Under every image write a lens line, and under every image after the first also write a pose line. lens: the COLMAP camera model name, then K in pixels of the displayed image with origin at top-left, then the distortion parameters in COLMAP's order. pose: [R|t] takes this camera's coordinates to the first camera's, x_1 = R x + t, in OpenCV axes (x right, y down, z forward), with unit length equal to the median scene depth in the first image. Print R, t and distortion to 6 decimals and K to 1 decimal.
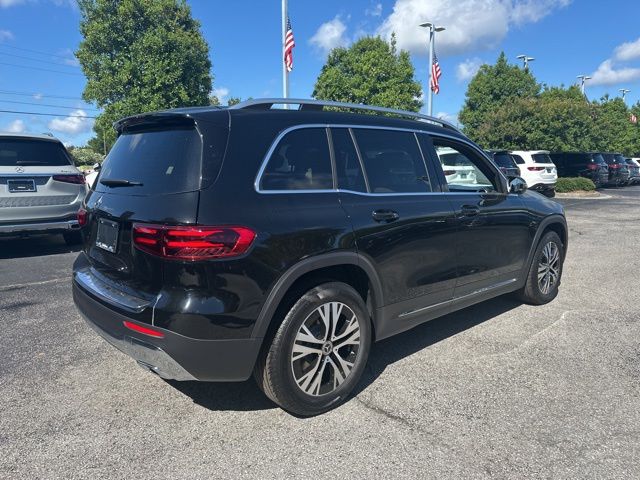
lens RADIAL K [[503.1, 0, 325.8], [0, 503.1, 242.9], [0, 0, 1]] dist [0.057672, -0.055298]
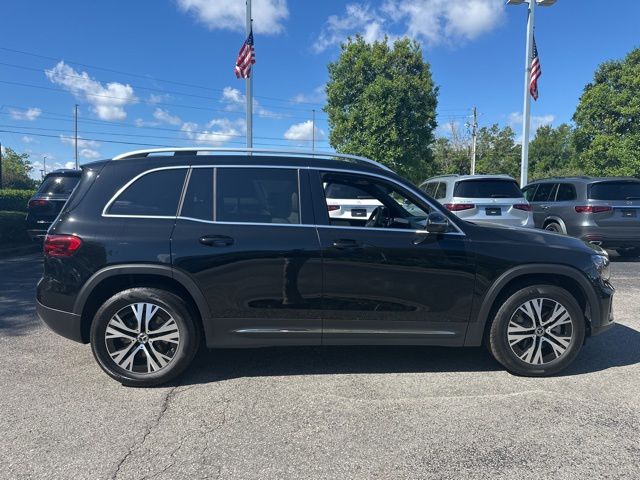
lens RADIAL K [[503.1, 0, 329.6], [0, 503.1, 254.9], [0, 0, 1]] dist [0.057672, -0.055298]
pose [[0.738755, 0.085877, -0.668481, 0.387926], [-0.110881, 0.993820, 0.005135, -0.020382], [0.664791, 0.070328, 0.743712, 0.107264]]
